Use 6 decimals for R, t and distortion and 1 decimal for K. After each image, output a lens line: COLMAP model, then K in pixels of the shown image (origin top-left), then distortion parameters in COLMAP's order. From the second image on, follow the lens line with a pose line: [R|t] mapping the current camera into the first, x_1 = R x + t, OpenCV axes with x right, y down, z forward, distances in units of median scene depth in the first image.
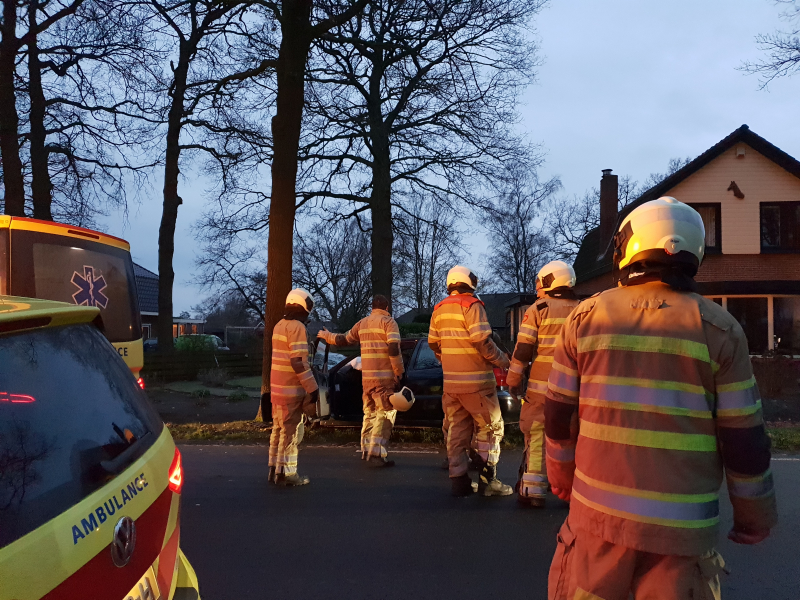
lens RADIAL K [[614.5, 0, 388.5], [0, 614.5, 298.3], [0, 0, 1]] dist [0.022305, -0.015153]
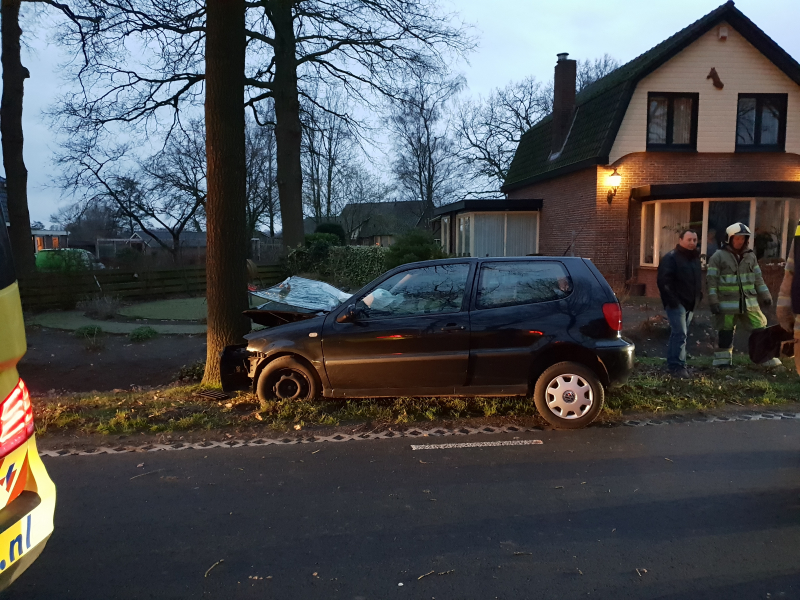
lens RADIAL K [[614.5, 0, 395.4], [0, 614.5, 306.5], [0, 0, 1]] dist [0.022305, -0.015153]
pose [[0.979439, -0.034405, 0.198785, -0.041180], [0.002122, 0.987053, 0.160383, 0.002685], [-0.201729, -0.156664, 0.966831, 0.096572]]
